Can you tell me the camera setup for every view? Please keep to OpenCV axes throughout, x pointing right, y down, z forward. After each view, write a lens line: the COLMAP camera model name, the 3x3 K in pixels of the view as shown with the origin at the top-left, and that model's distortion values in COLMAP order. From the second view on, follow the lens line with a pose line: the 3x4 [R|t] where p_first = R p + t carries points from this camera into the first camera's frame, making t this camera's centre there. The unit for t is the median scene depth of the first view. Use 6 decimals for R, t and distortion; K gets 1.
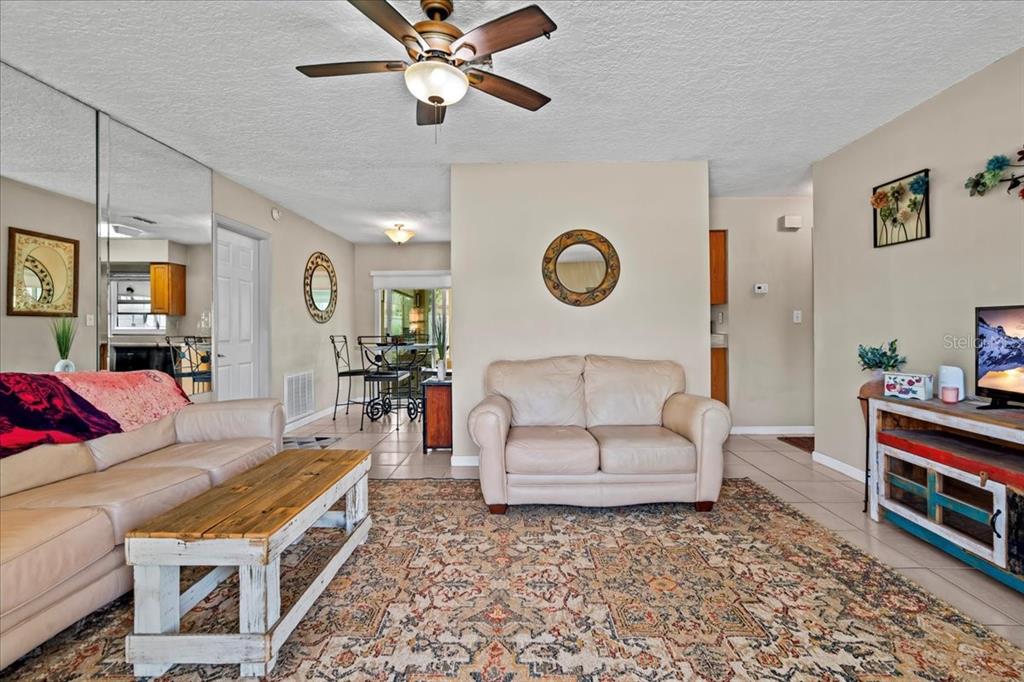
lens RADIAL K [[461.0, 0, 515.4], [0, 461.0, 333.9], [0, 0, 1]] dist [0.001739, 0.000067]
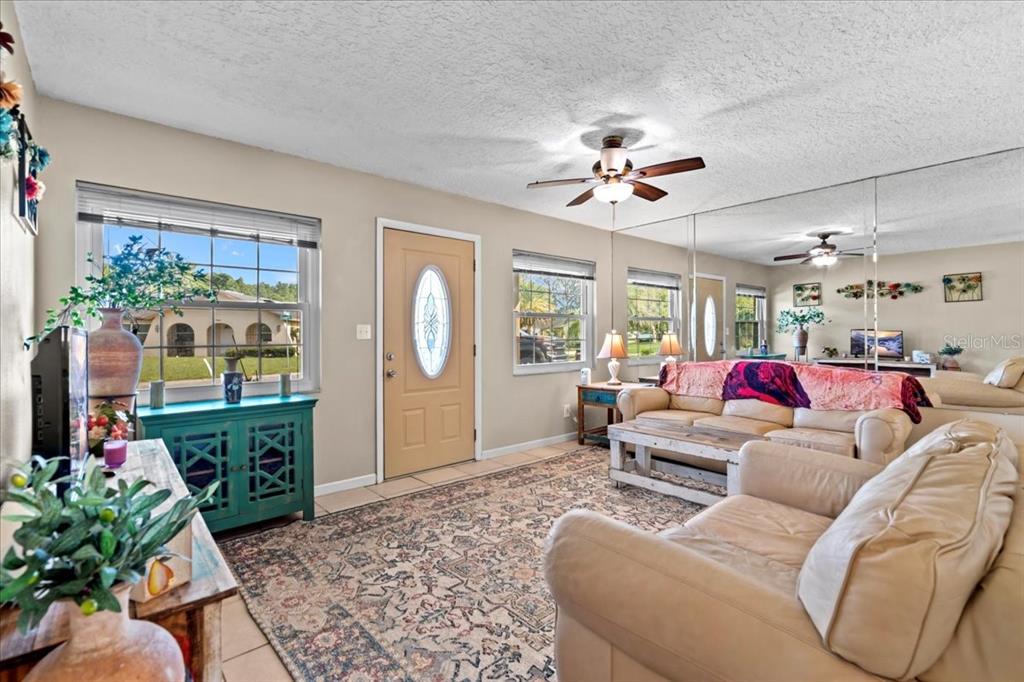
lens RADIAL K [[461.0, 0, 513.3], [0, 461.0, 336.7], [0, 0, 1]] dist [0.001739, 0.000067]
pose [[-0.731010, 0.011008, -0.682278, 1.186026], [0.001975, 0.999900, 0.014017, -0.060586], [0.682364, 0.008899, -0.730958, 1.935385]]
